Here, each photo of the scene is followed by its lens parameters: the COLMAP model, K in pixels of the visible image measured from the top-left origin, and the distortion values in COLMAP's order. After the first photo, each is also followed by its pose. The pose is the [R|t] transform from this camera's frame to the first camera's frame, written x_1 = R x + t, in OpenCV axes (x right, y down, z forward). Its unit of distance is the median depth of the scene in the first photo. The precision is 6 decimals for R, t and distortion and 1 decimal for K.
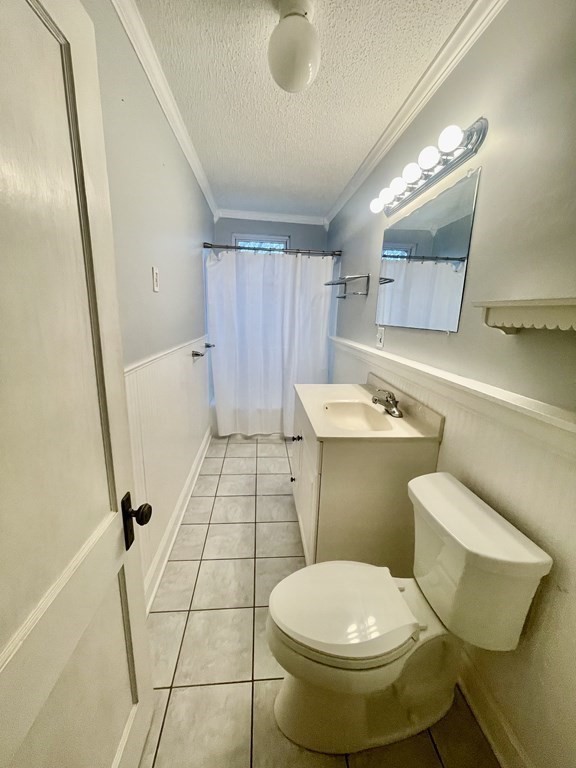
lens RADIAL K [[307.4, 0, 289.4], [0, 307.4, 383.9], [0, 0, 1]] dist [-0.005300, 0.001057]
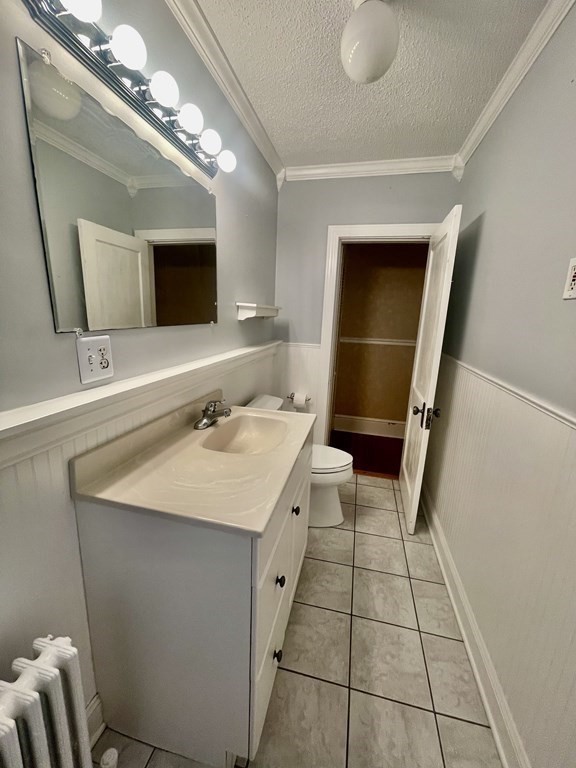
lens RADIAL K [[307.4, 0, 290.7], [0, 307.4, 380.6], [0, 0, 1]] dist [-0.005300, 0.001057]
pose [[-0.946904, -0.137123, 0.290809, -0.115991], [0.000333, 0.904074, 0.427376, -0.380958], [-0.321516, 0.404781, -0.856026, 1.593752]]
